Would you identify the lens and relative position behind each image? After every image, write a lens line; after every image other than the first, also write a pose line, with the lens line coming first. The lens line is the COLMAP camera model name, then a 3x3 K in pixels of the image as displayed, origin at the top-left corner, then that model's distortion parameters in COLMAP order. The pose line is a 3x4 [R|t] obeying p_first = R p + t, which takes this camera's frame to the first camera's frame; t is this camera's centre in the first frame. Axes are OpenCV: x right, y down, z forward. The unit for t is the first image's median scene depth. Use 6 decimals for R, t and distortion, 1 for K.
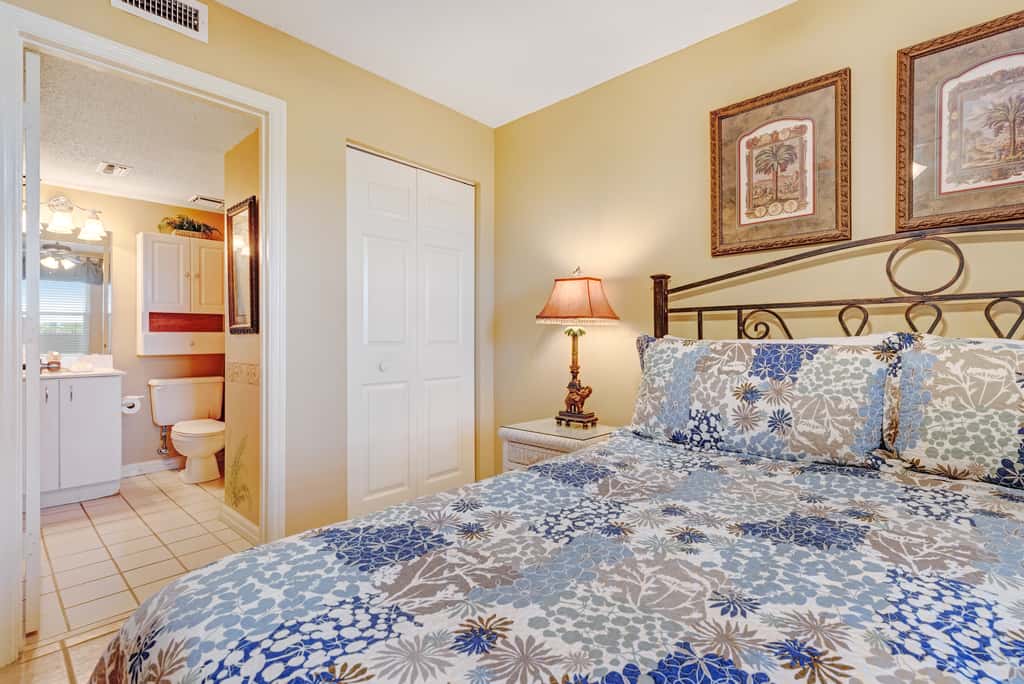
lens RADIAL K [[485.8, 0, 501.5], [0, 485.8, 338.2], [0, 0, 1]] dist [0.009749, -0.000538]
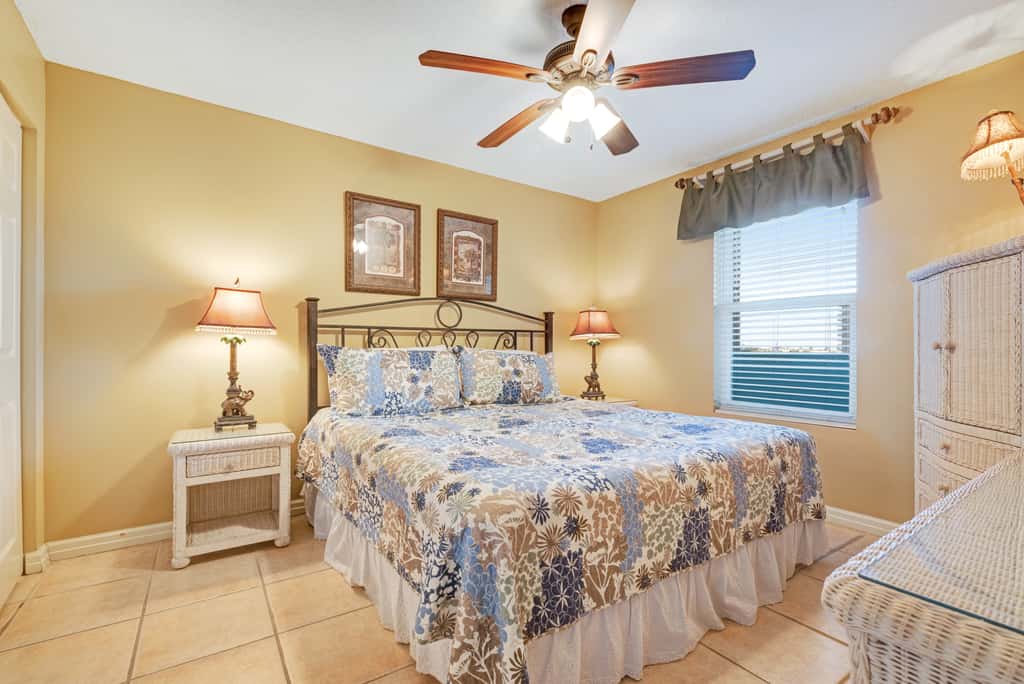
lens RADIAL K [[460.2, 0, 517.2], [0, 460.2, 345.3], [0, 0, 1]] dist [0.004964, -0.000168]
pose [[0.204975, 0.006942, 0.978743, -0.961613], [-0.009402, 0.999943, -0.005124, -0.002804], [-0.978722, -0.008152, 0.205029, 0.260877]]
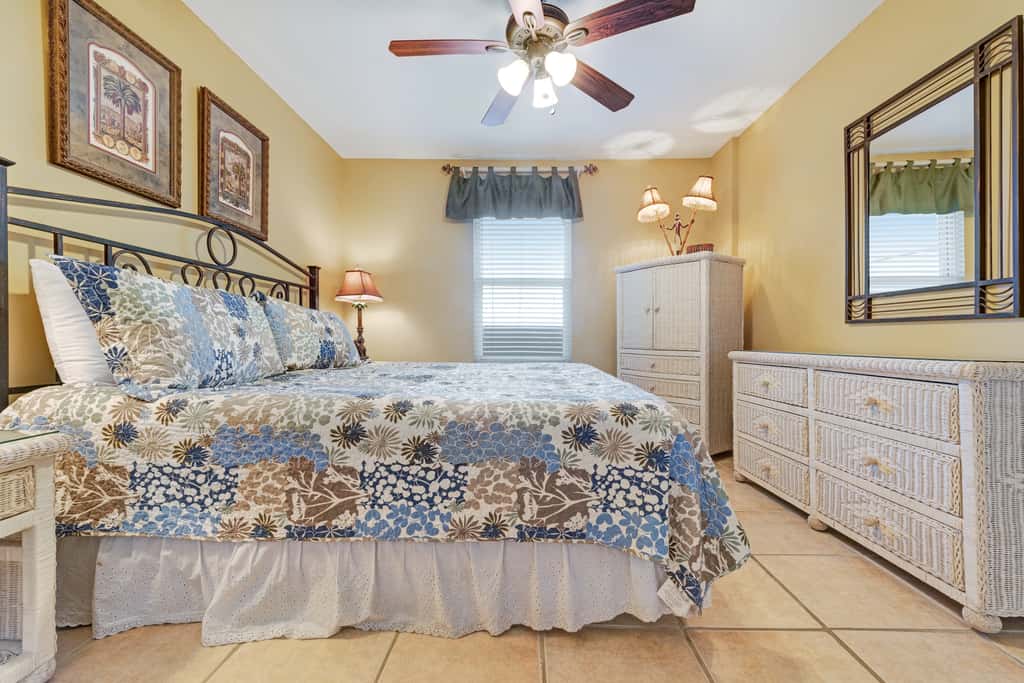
lens RADIAL K [[418.2, 0, 516.2], [0, 418.2, 337.3], [0, 0, 1]] dist [0.001157, -0.002323]
pose [[-0.678801, -0.002357, 0.734318, -0.624495], [-0.010541, 0.999923, -0.006535, 0.115517], [-0.734246, -0.012176, -0.678774, 1.084639]]
